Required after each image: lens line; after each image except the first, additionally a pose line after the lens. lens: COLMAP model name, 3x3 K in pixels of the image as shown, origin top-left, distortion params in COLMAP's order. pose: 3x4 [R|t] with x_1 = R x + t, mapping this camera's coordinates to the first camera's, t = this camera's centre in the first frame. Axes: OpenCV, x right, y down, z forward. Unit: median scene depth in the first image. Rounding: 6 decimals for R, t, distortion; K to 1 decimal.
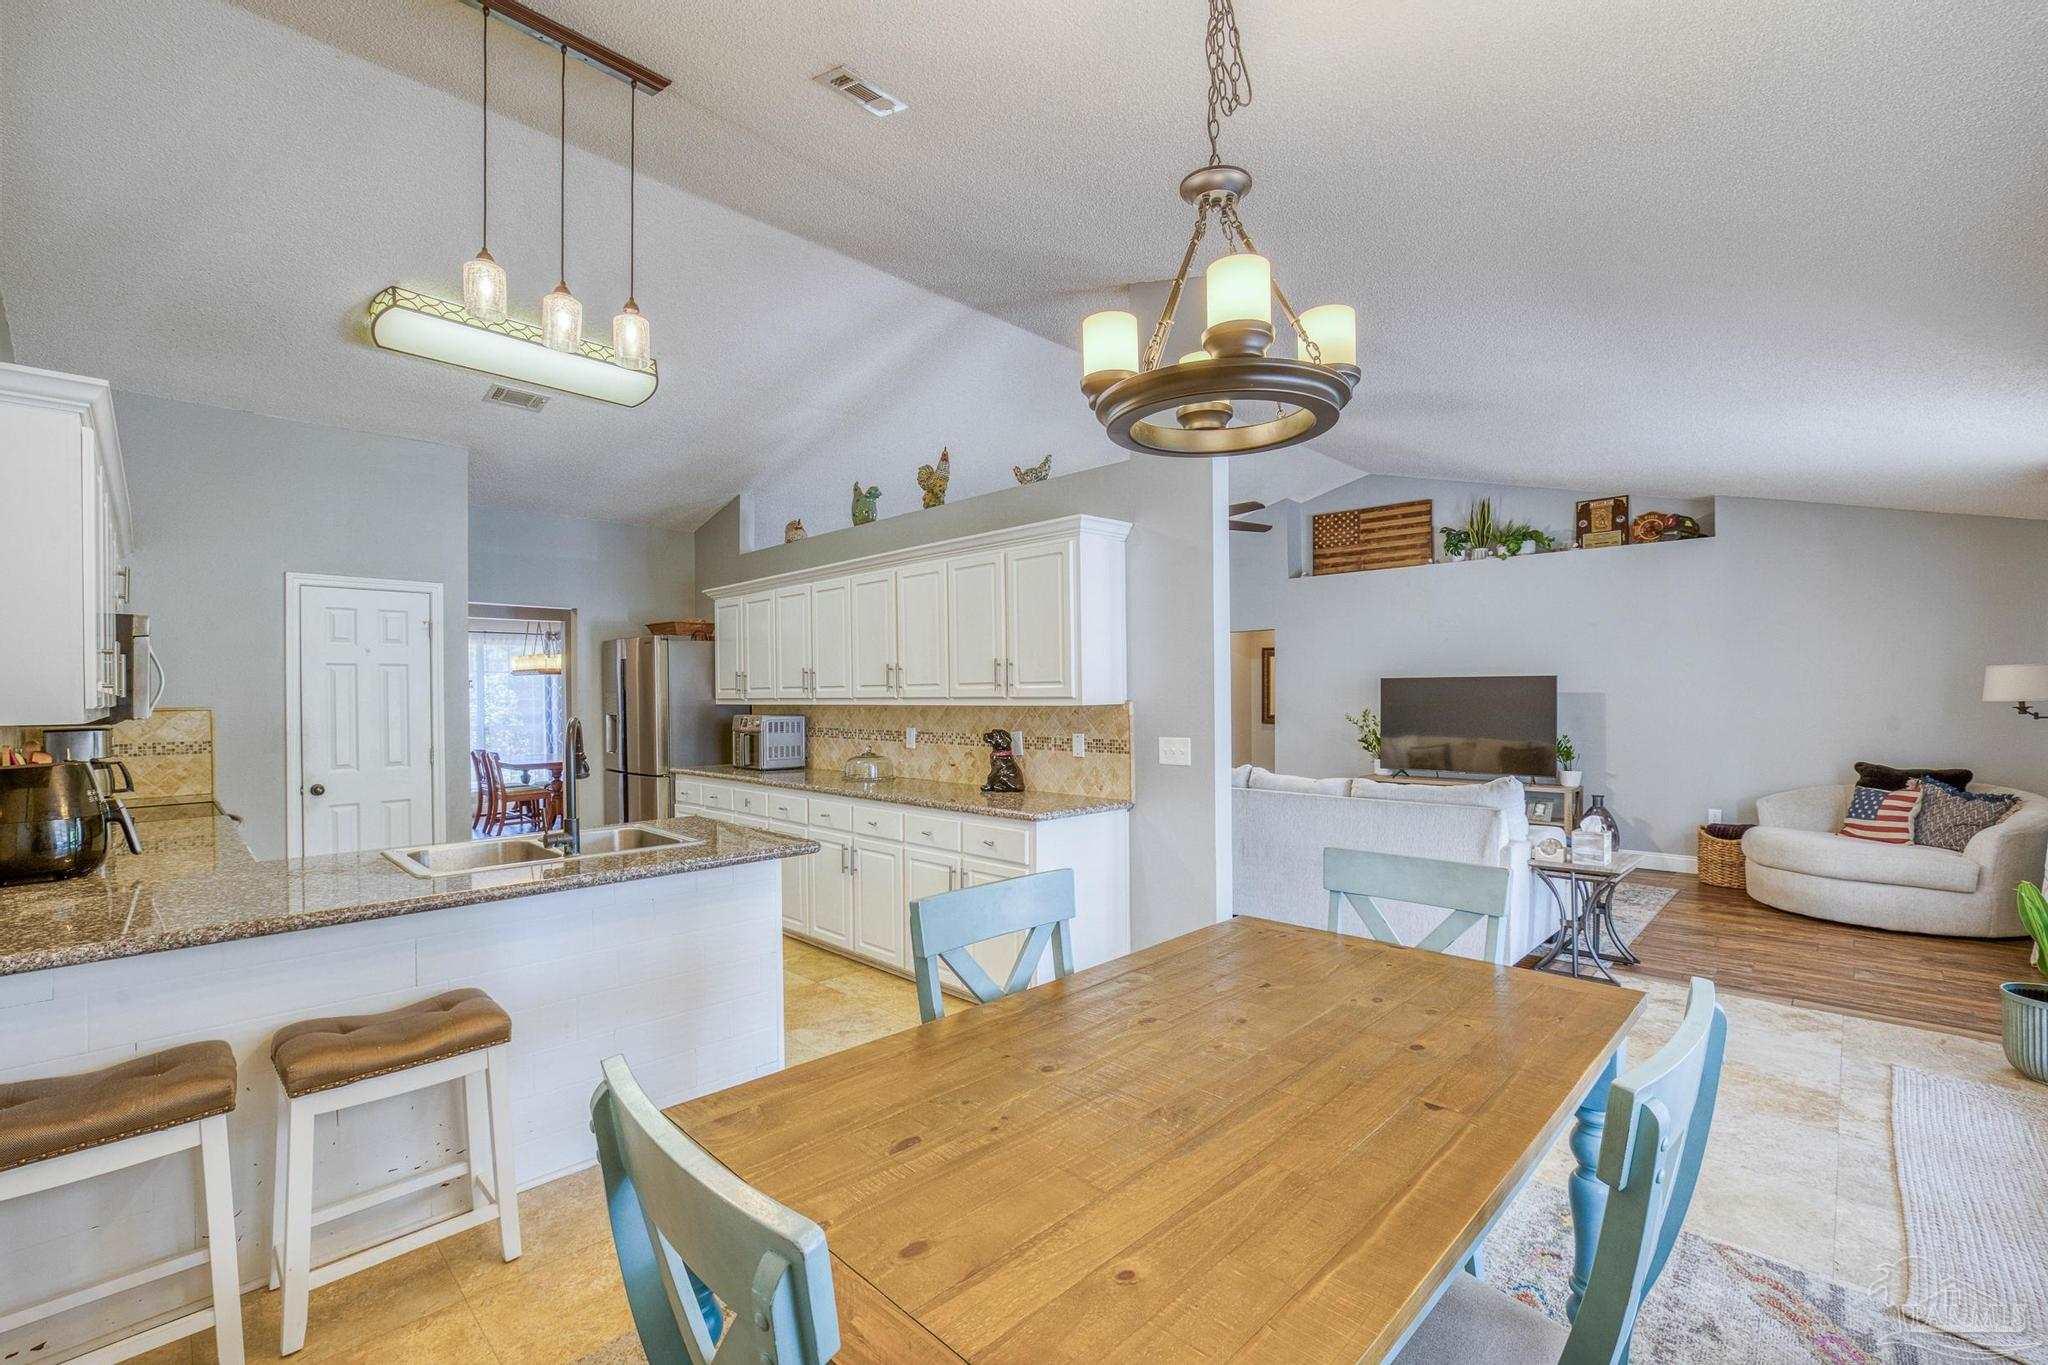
lens RADIAL K [[888.8, 0, 1016.5], [0, 888.8, 692.9], [0, 0, 1]] dist [-0.033371, 0.012034]
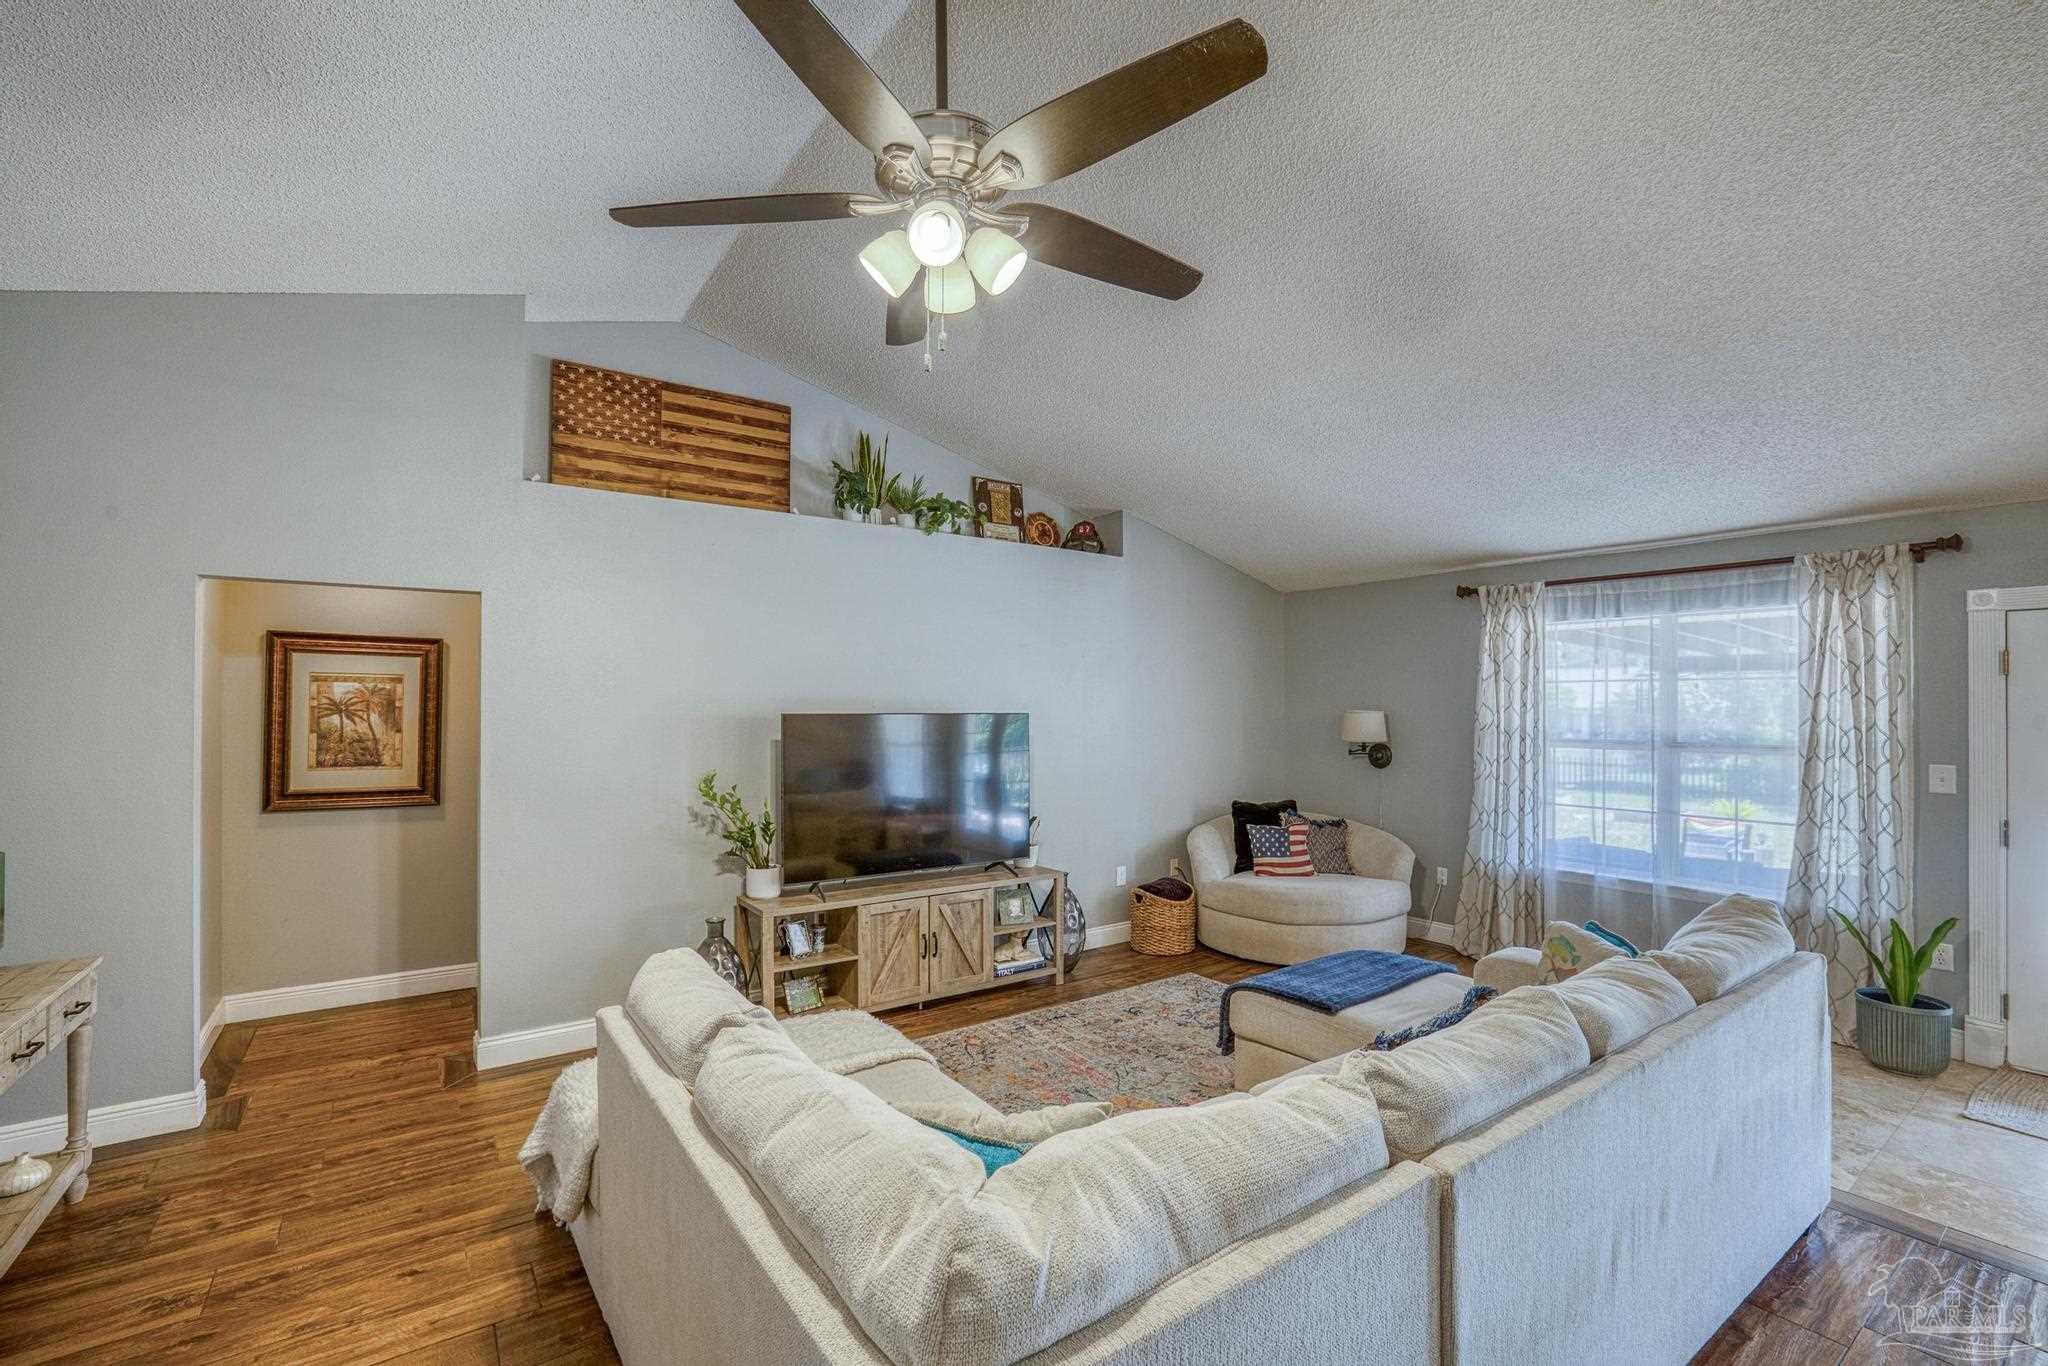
lens RADIAL K [[888.8, 0, 1029.5], [0, 888.8, 691.4], [0, 0, 1]] dist [-0.033371, 0.012034]
pose [[0.175572, 0.018049, 0.984301, -0.091223], [-0.003720, 0.999837, -0.017671, -0.025163], [-0.984460, -0.000559, 0.175610, 0.885845]]
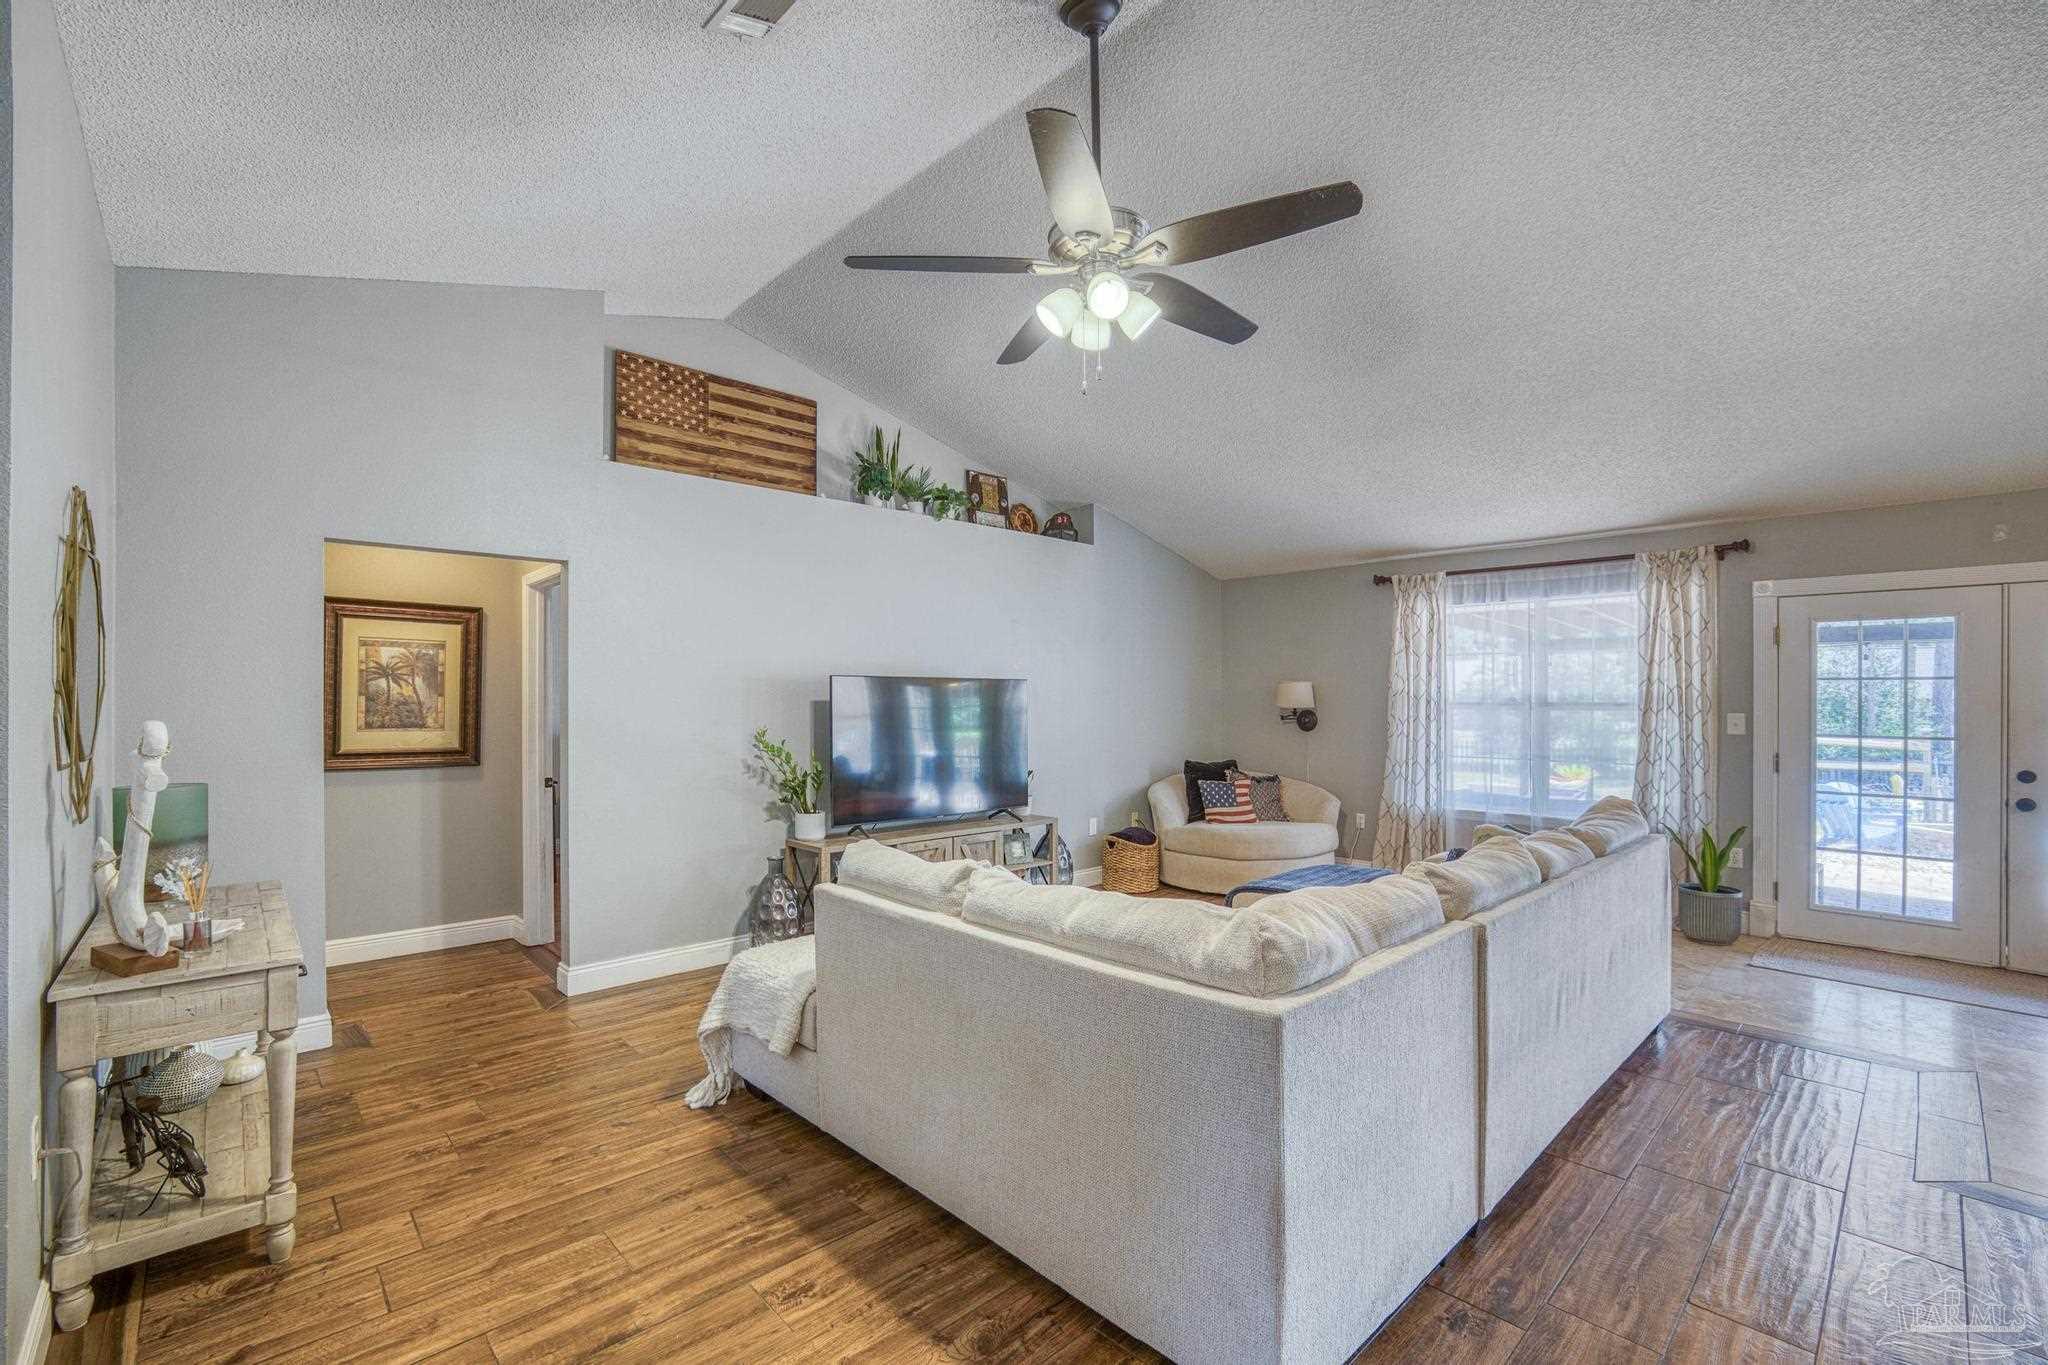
lens RADIAL K [[888.8, 0, 1033.7], [0, 888.8, 691.7], [0, 0, 1]] dist [-0.033371, 0.012034]
pose [[0.034166, 0.010860, 0.999357, -0.202765], [-0.000412, 0.999941, -0.010852, 0.000079], [-0.999416, -0.000041, 0.034169, 0.979498]]
